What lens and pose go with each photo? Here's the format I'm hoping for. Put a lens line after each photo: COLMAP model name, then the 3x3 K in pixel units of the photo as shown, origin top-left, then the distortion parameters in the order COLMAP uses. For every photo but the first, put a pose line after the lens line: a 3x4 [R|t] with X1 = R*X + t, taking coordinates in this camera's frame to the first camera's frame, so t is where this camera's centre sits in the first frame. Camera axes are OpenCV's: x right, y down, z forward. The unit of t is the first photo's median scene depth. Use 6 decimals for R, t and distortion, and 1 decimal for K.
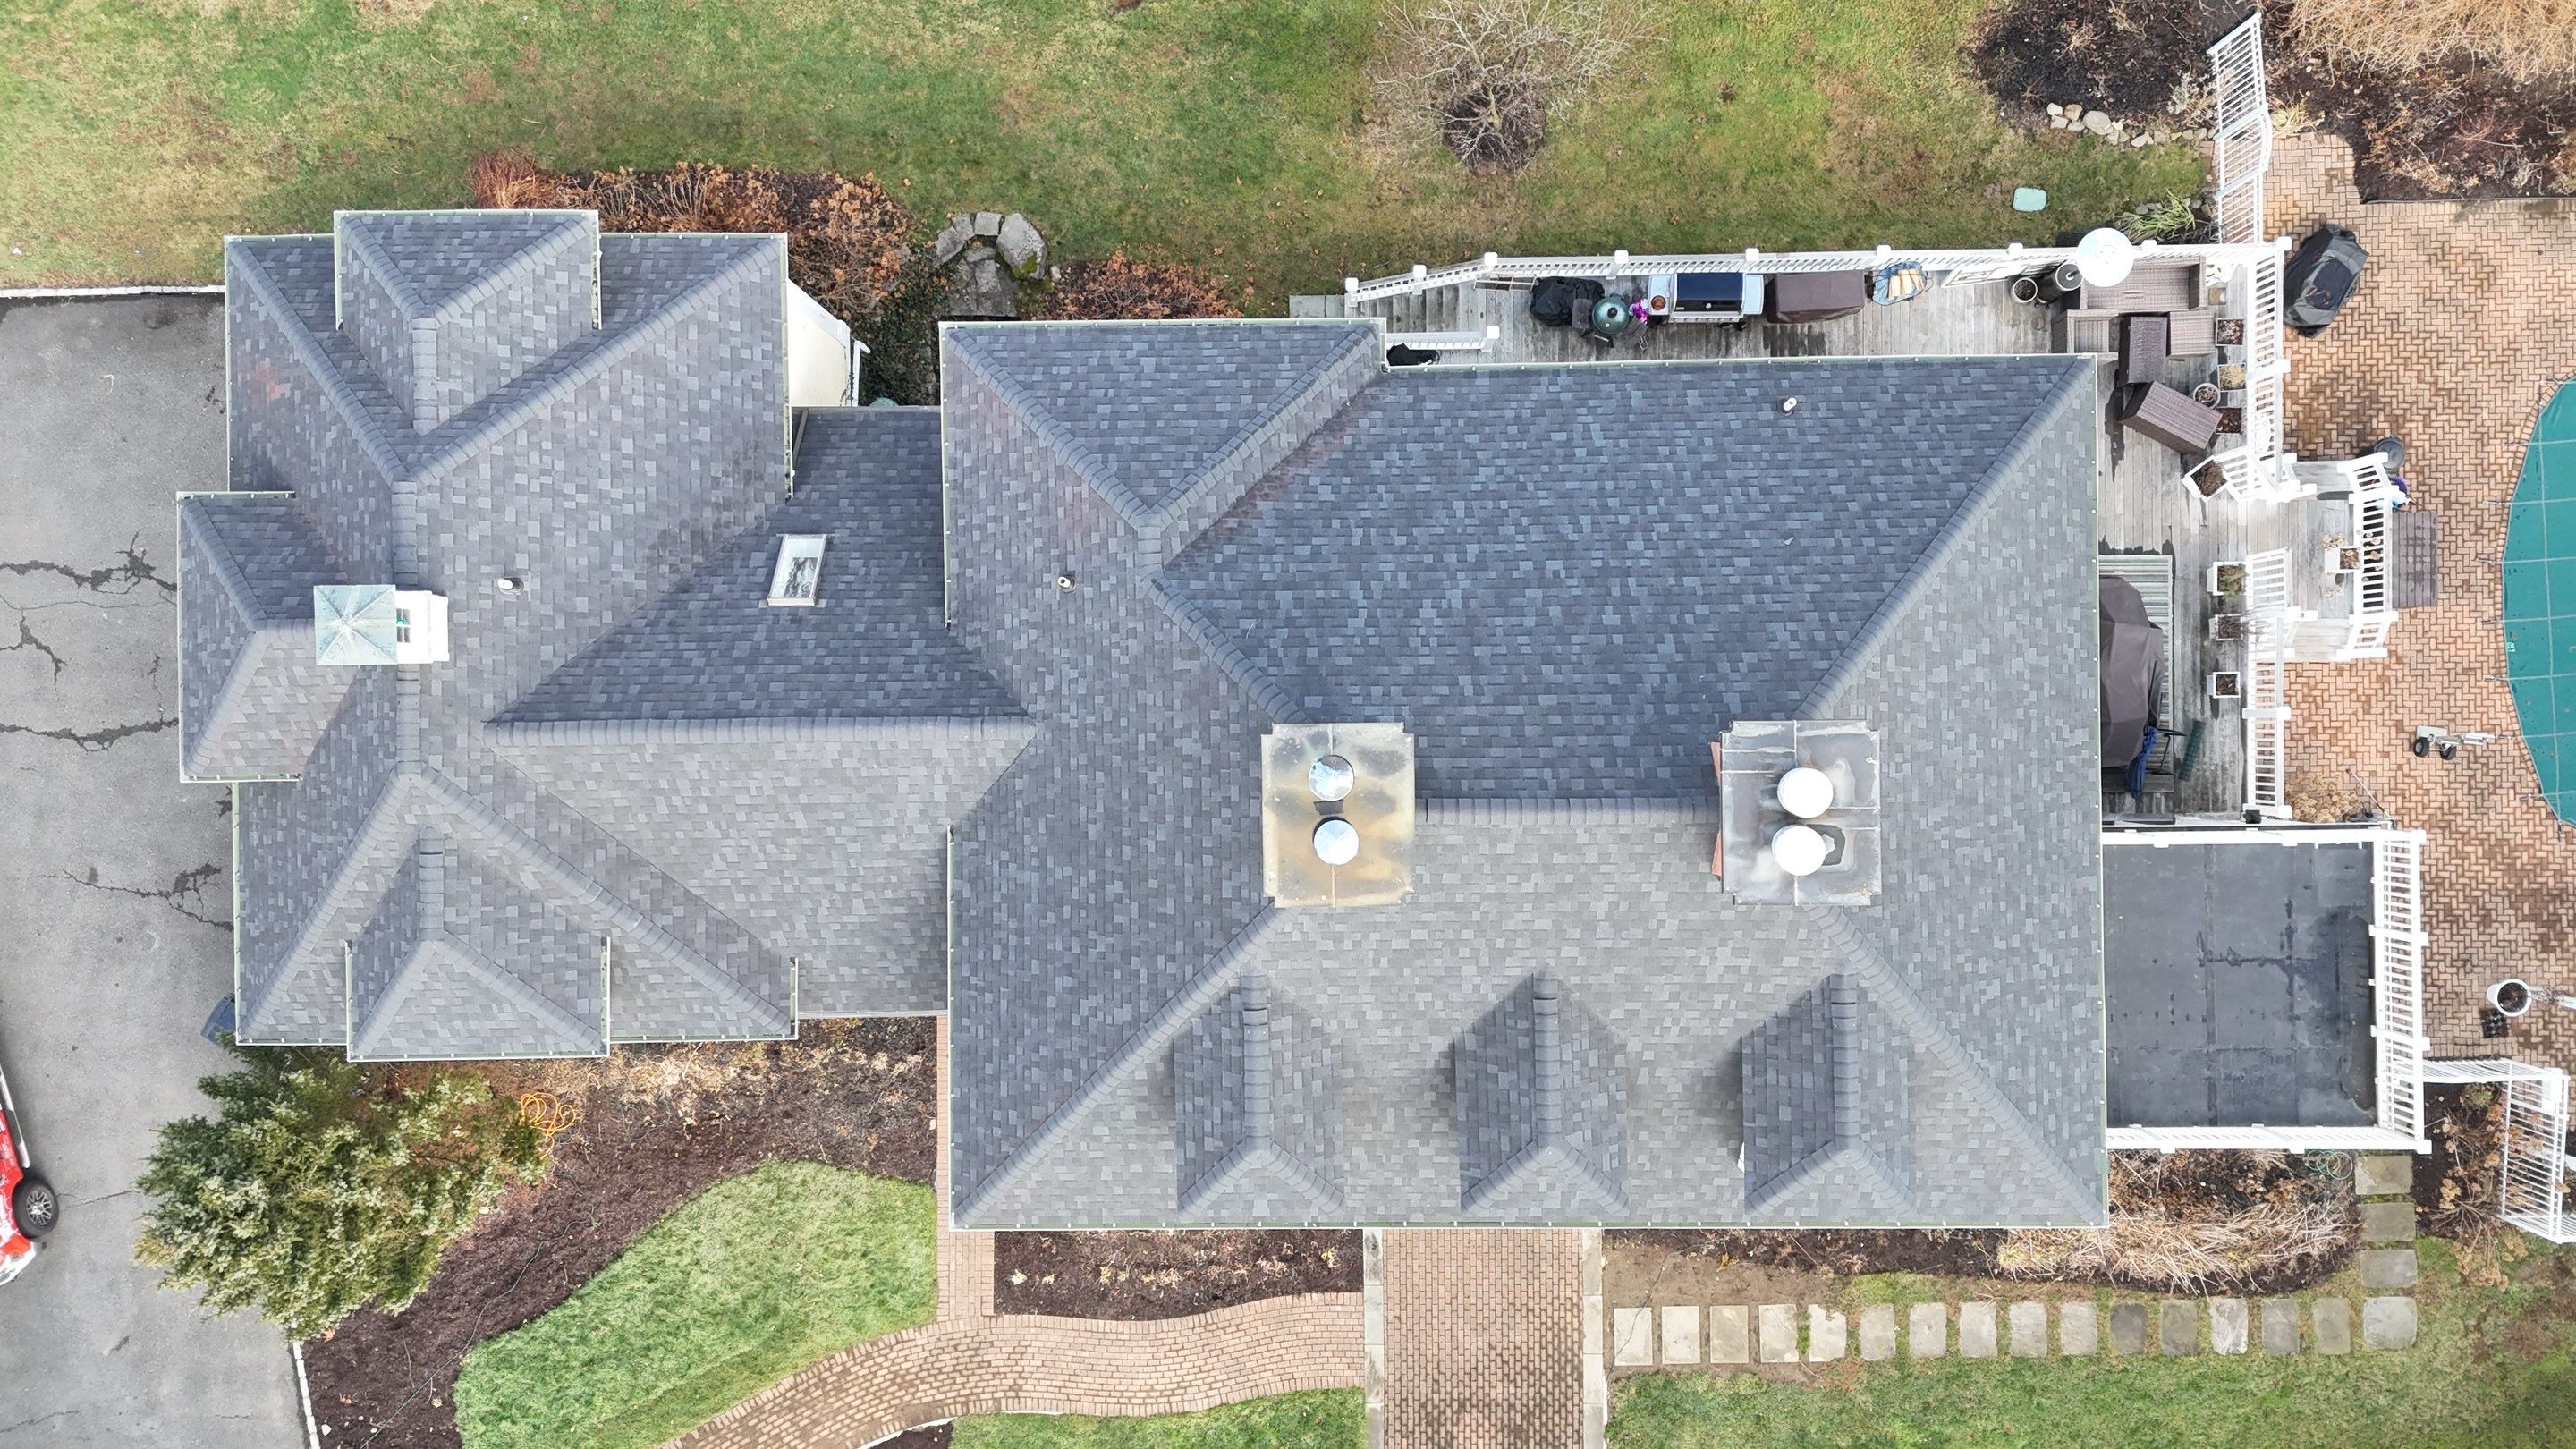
lens RADIAL K [[1884.3, 0, 1285.7], [0, 1884.3, 719.0], [0, 0, 1]] dist [0.032601, -0.030498]
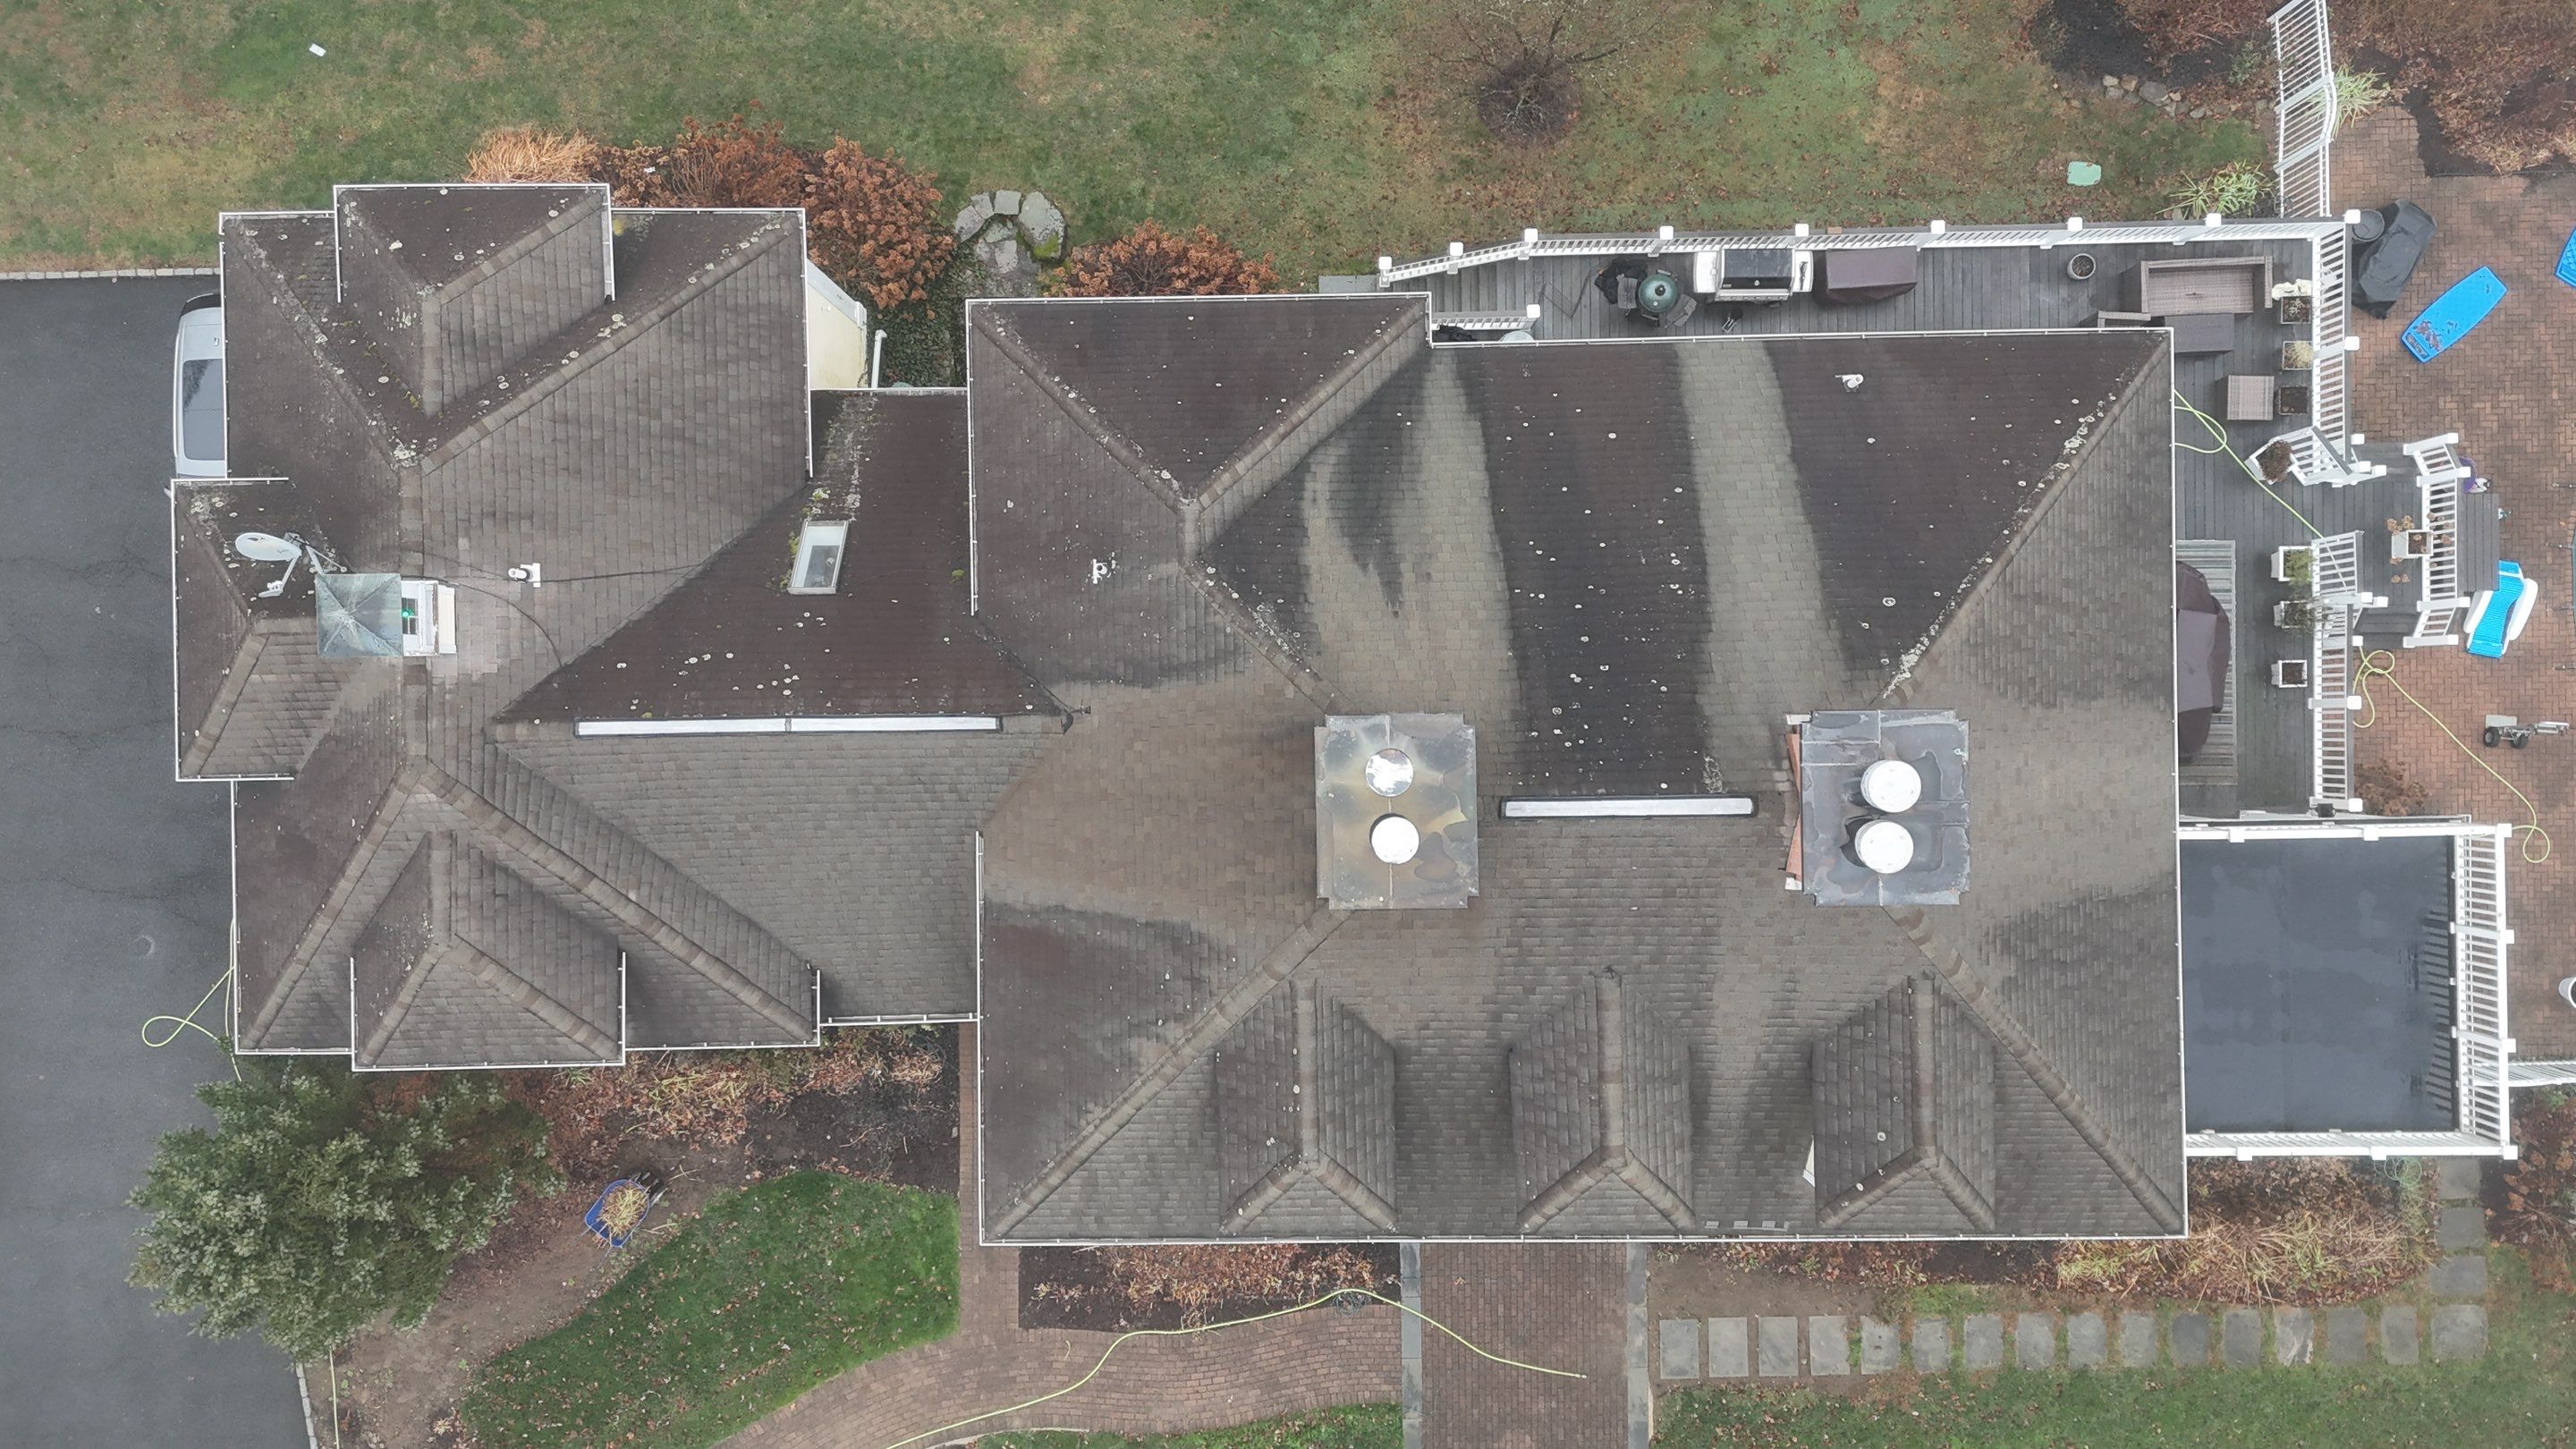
lens RADIAL K [[1884.3, 0, 1283.3], [0, 1884.3, 719.7], [0, 0, 1]] dist [0.032601, -0.030498]
pose [[0.999994, -0.003399, -0.000231, -0.018220], [0.003399, 0.999993, 0.001623, 0.001944], [0.000226, -0.001624, 0.999999, 0.033193]]
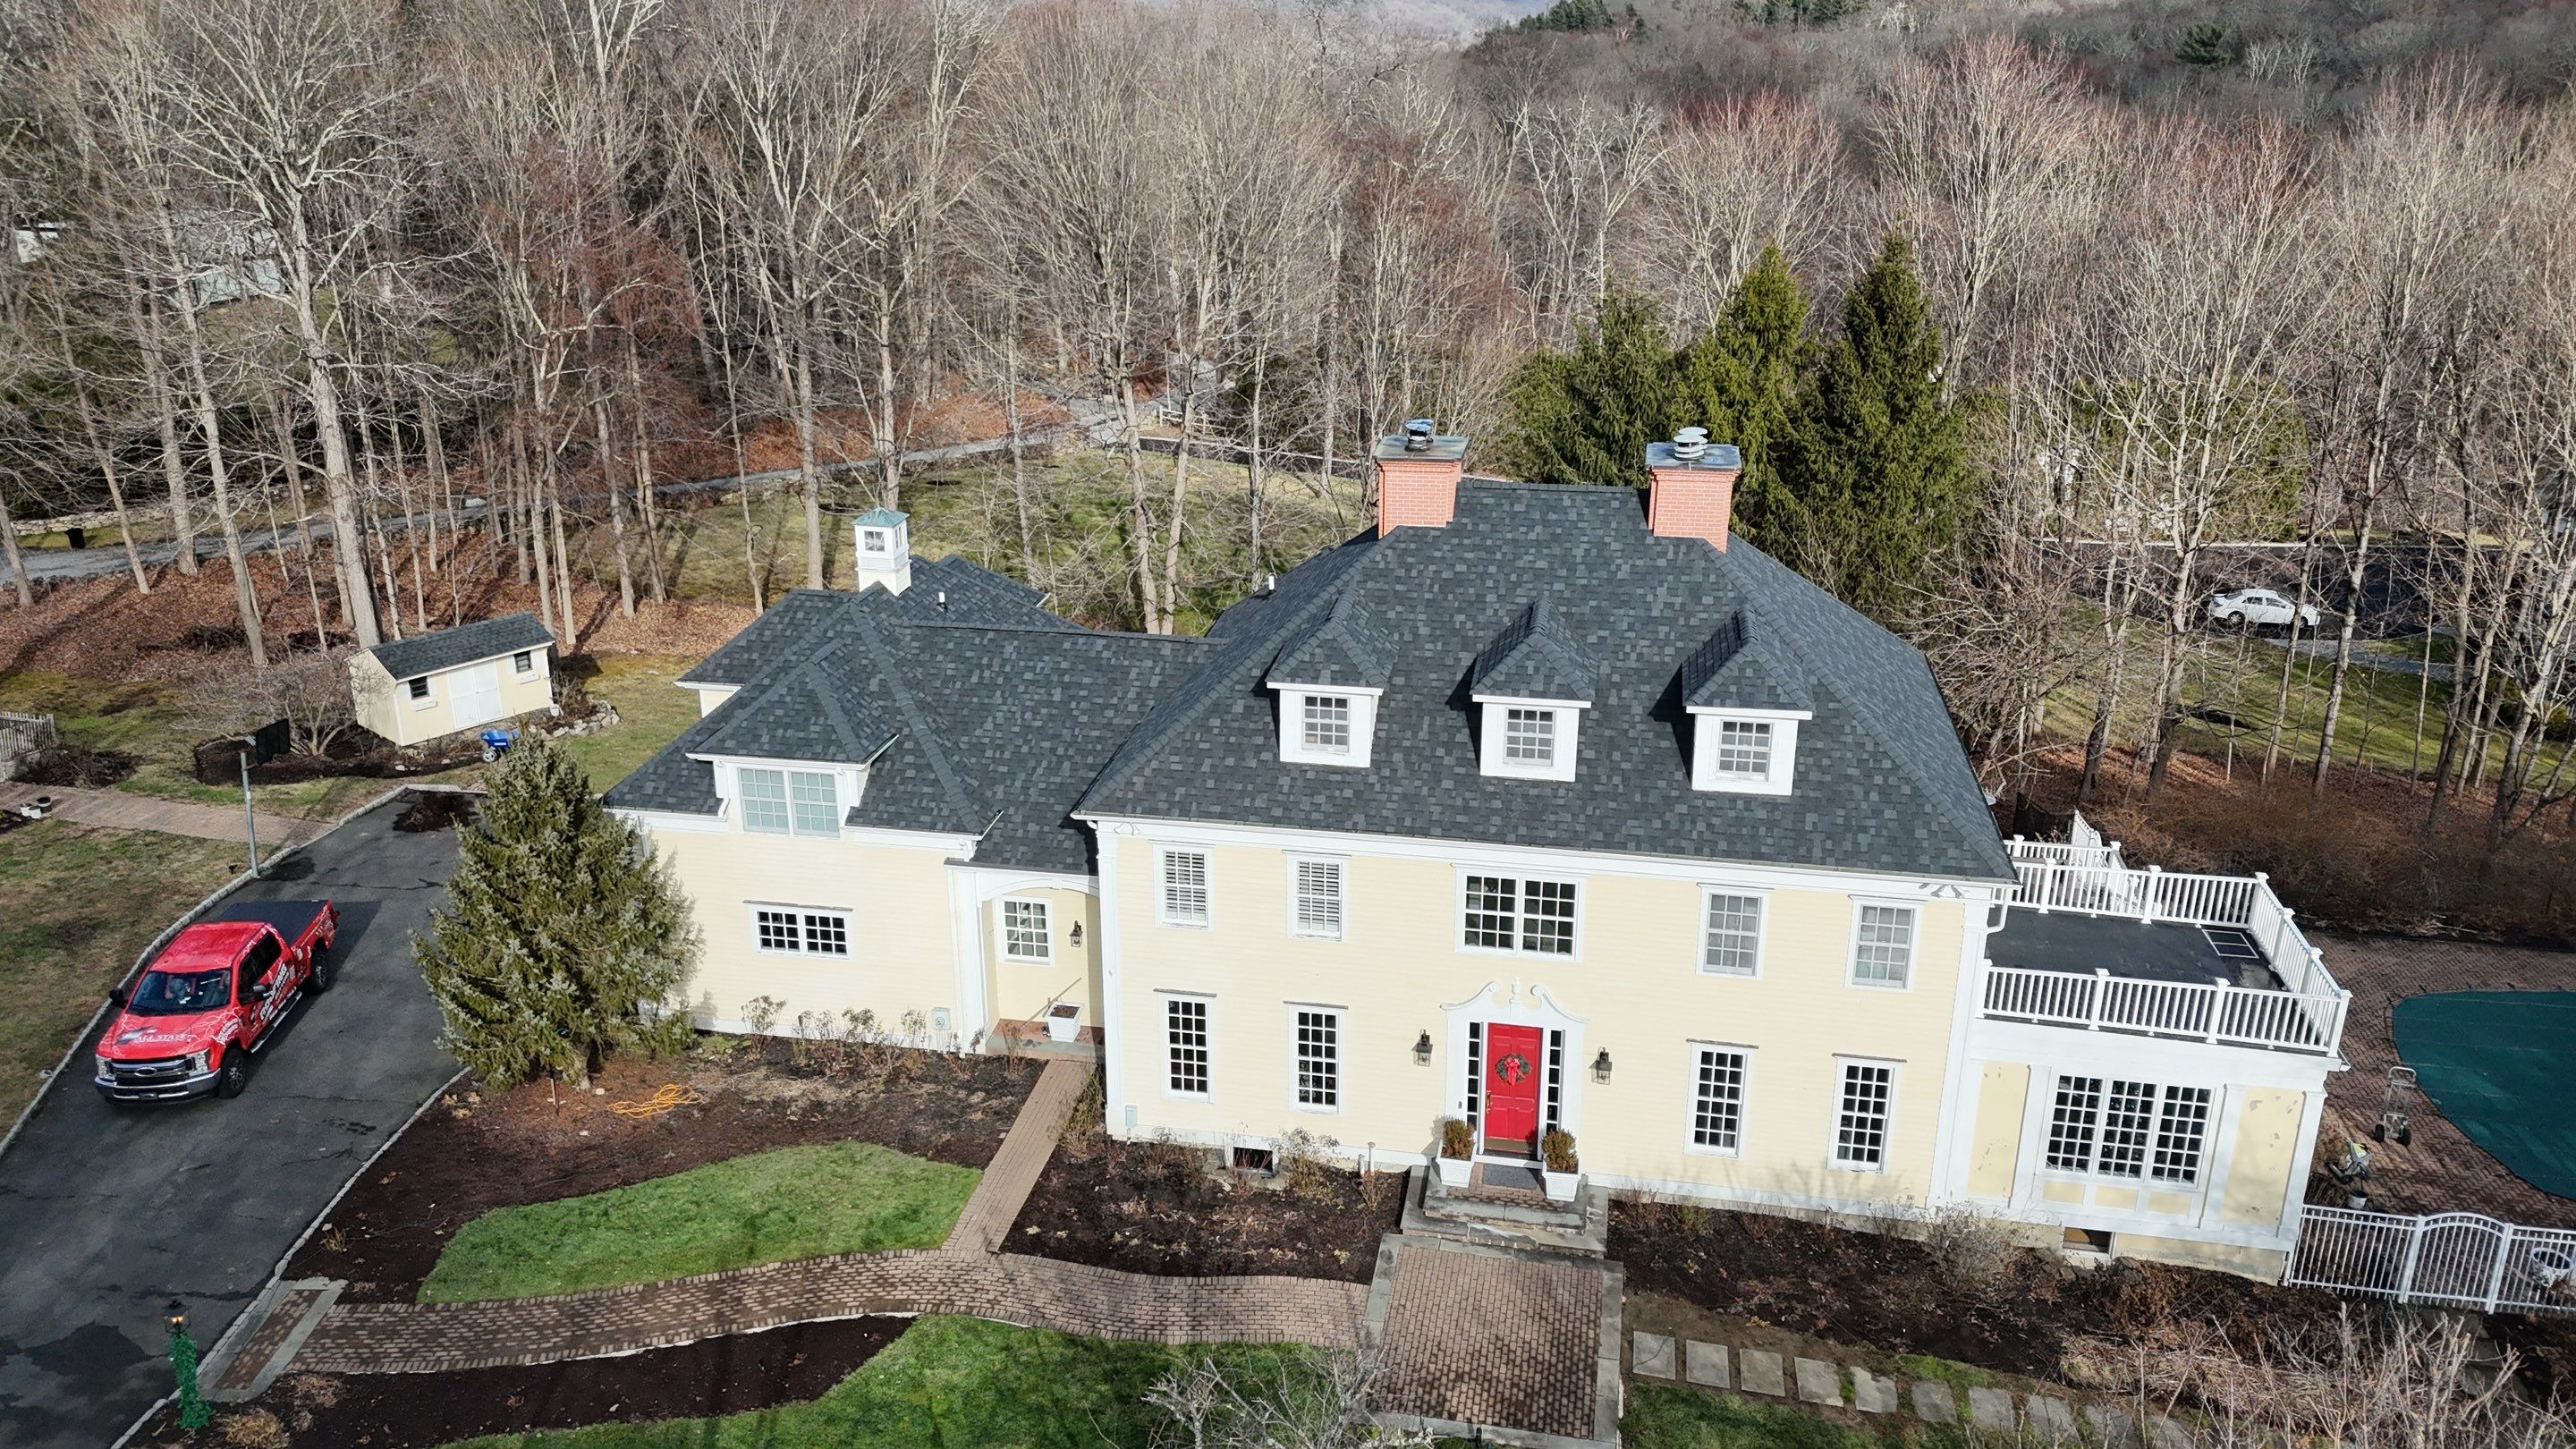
lens RADIAL K [[1884.3, 0, 1286.8], [0, 1884.3, 705.5], [0, 0, 1]] dist [0.032601, -0.030498]
pose [[0.980044, 0.079438, -0.182218, 0.158853], [-0.198493, 0.341839, -0.918557, 1.150447], [-0.010679, 0.936395, 0.350785, 0.404469]]
